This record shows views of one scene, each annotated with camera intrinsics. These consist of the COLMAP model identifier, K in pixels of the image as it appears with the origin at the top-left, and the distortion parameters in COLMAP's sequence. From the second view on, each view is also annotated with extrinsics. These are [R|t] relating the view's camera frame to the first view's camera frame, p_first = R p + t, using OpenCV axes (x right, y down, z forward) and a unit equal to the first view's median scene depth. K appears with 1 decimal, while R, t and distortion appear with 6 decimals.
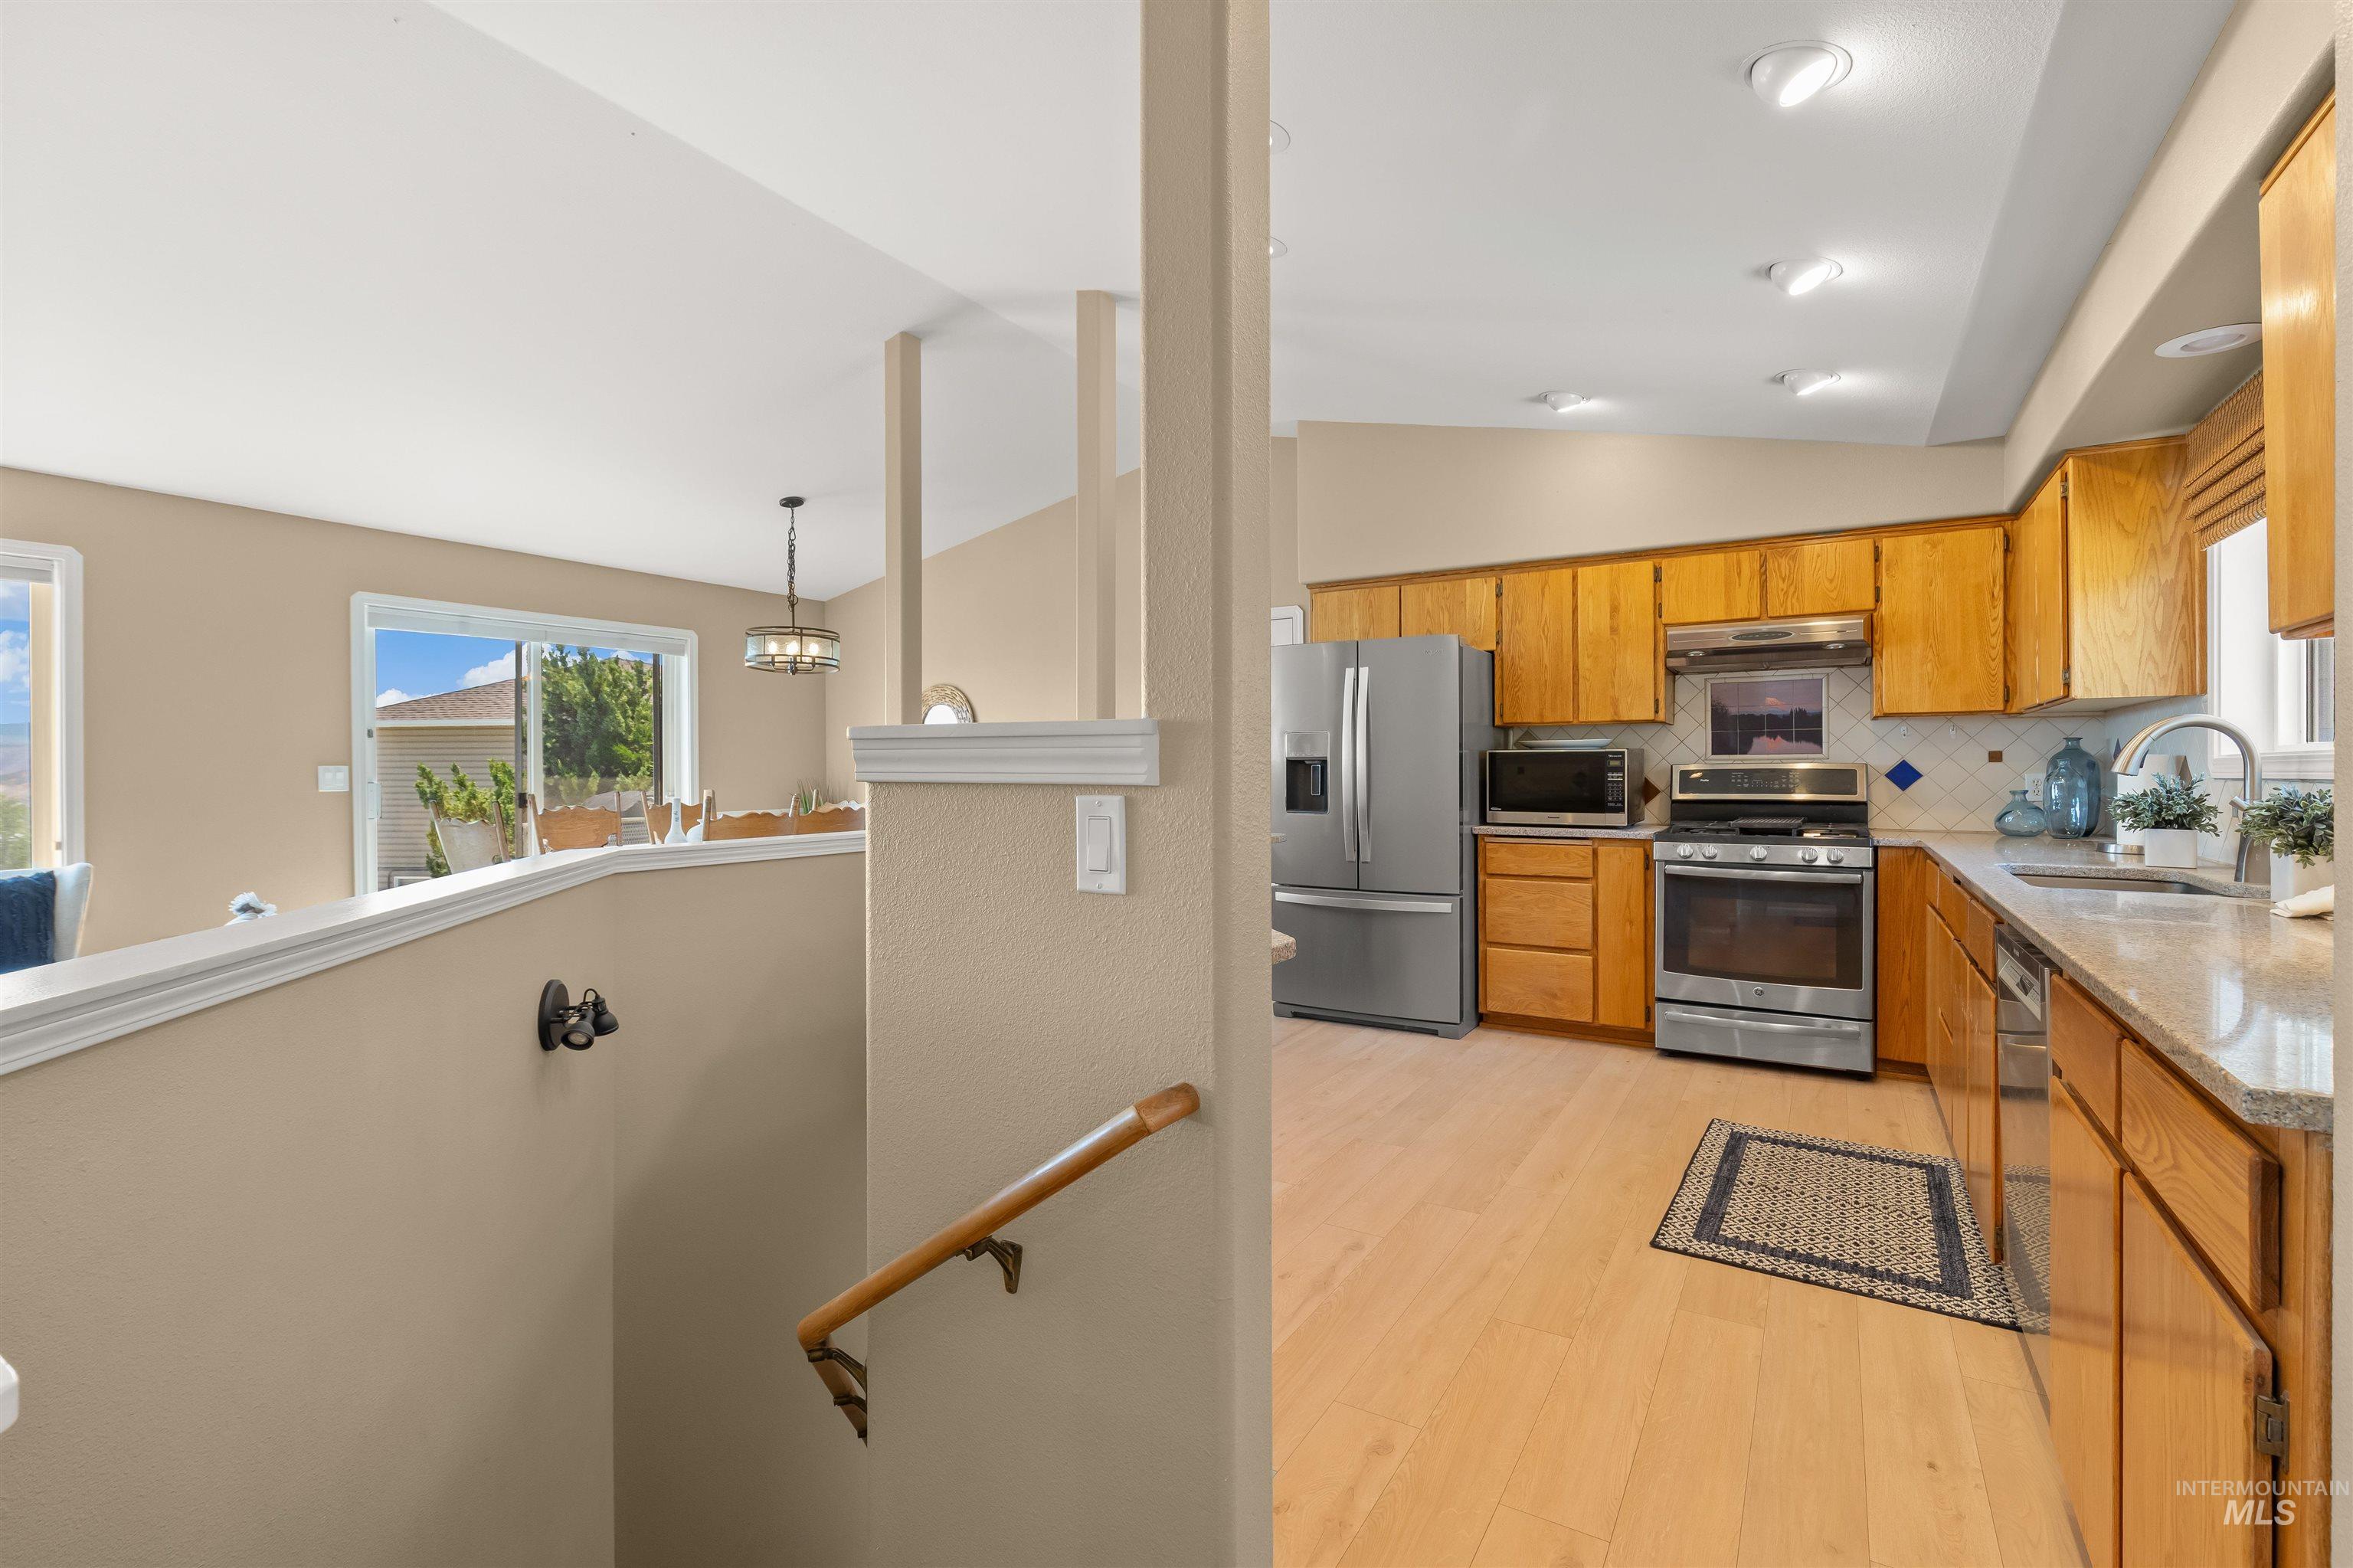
lens RADIAL K [[1057.7, 0, 1195.2], [0, 1057.7, 769.2], [0, 0, 1]] dist [0.000128, -0.001172]
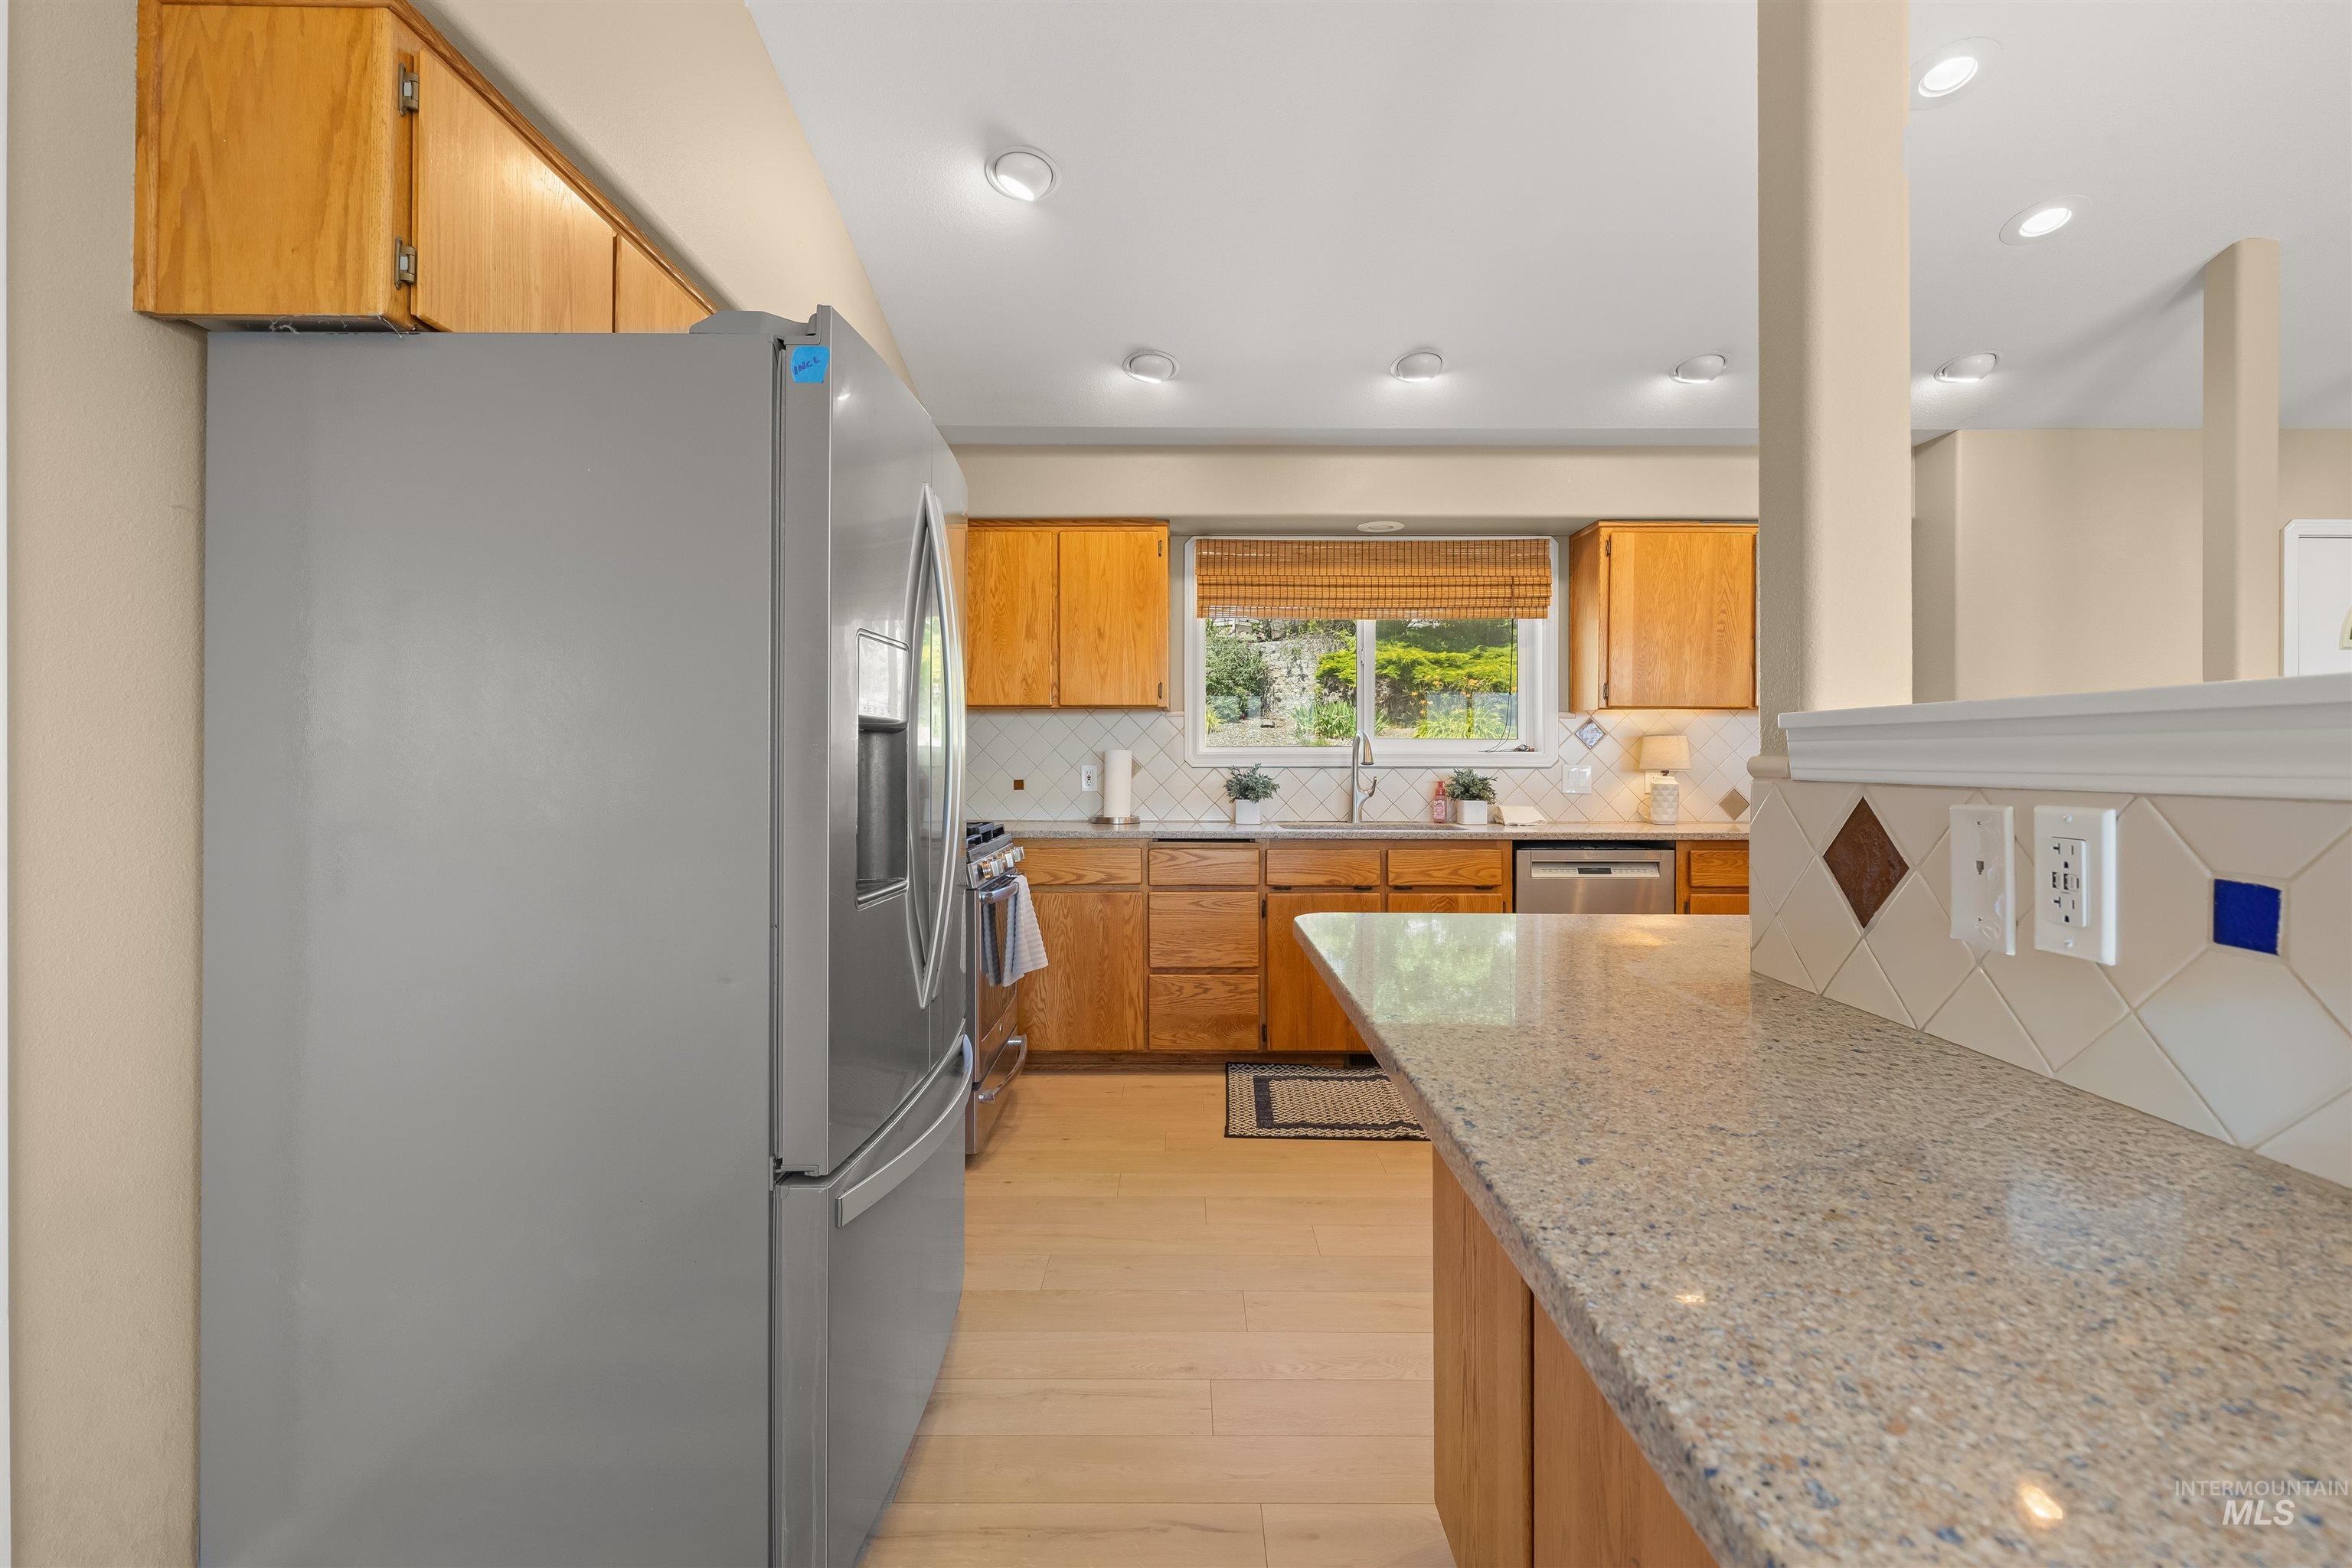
lens RADIAL K [[1057.2, 0, 1177.6], [0, 1057.2, 752.3], [0, 0, 1]] dist [0.000128, -0.001172]
pose [[-0.501430, 0.009876, 0.865142, -0.257746], [0.000184, 0.999936, -0.011308, 0.003103], [-0.865198, -0.005511, -0.501399, 1.296541]]
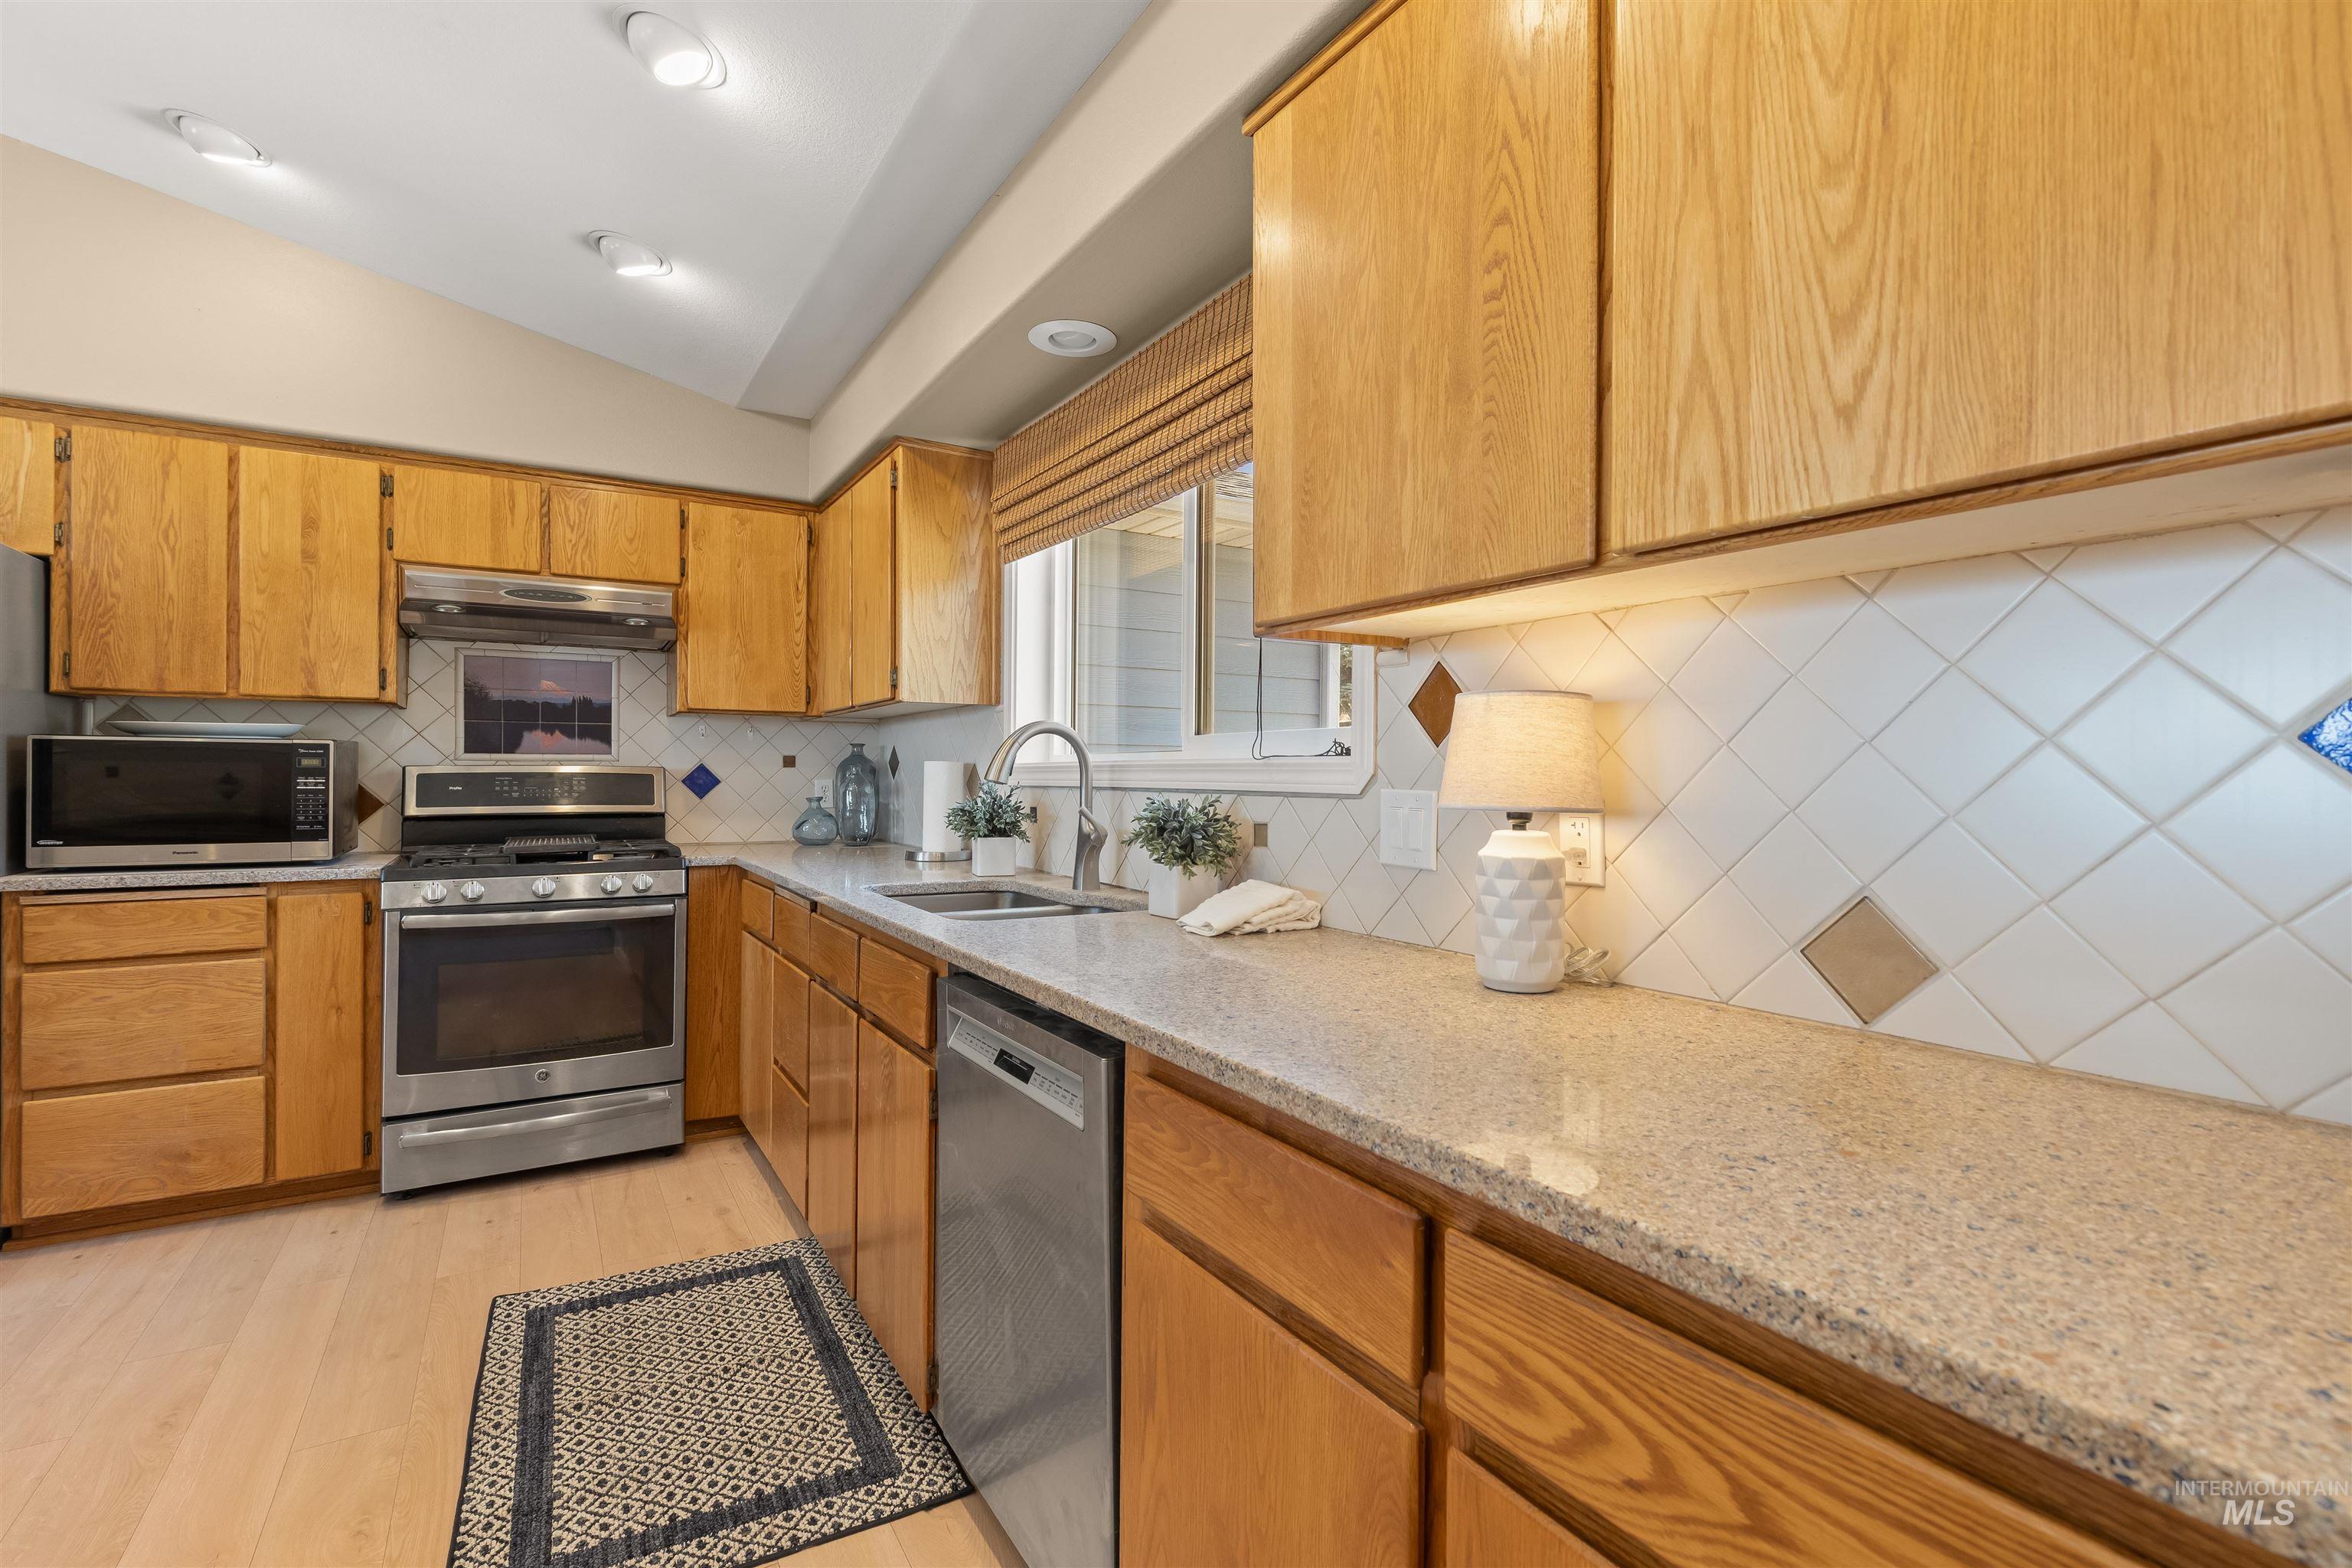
lens RADIAL K [[1057.2, 0, 1165.3], [0, 1057.2, 772.1], [0, 0, 1]] dist [0.000128, -0.001172]
pose [[0.468914, 0.007344, 0.883213, 0.083816], [-0.007308, 0.999963, -0.004434, -0.000762], [-0.883213, -0.004375, 0.468951, 0.271568]]
